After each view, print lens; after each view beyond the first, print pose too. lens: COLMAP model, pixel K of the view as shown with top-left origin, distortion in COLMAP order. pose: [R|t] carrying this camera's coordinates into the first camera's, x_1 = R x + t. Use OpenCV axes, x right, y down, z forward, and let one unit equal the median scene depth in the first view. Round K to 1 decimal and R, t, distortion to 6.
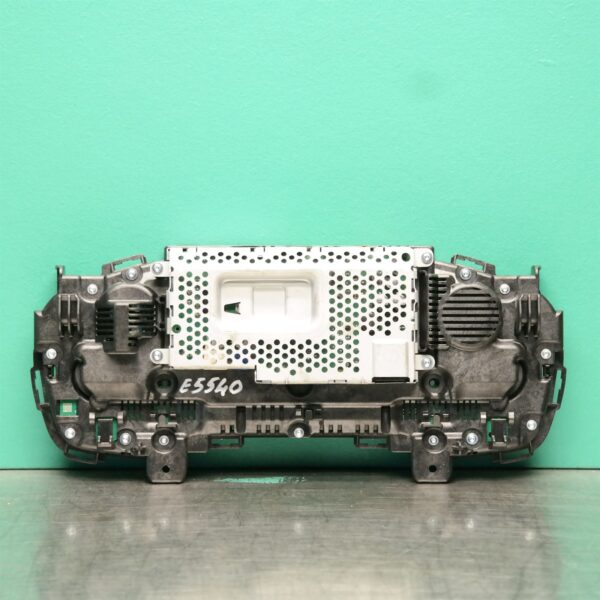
lens RADIAL K [[1838.8, 0, 300.0], [0, 1838.8, 300.0], [0, 0, 1]] dist [0.163144, -0.118428]
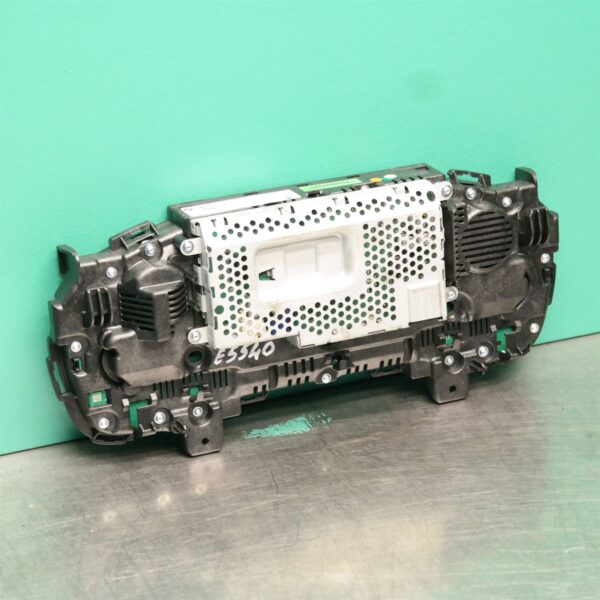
lens RADIAL K [[1838.8, 0, 300.0], [0, 1838.8, 300.0], [0, 0, 1]] dist [0.163144, -0.118428]
pose [[0.934674, -0.160927, 0.316996, -0.322673], [0.064225, 0.953443, 0.294656, -0.261018], [-0.349655, -0.255048, 0.901494, 0.137173]]
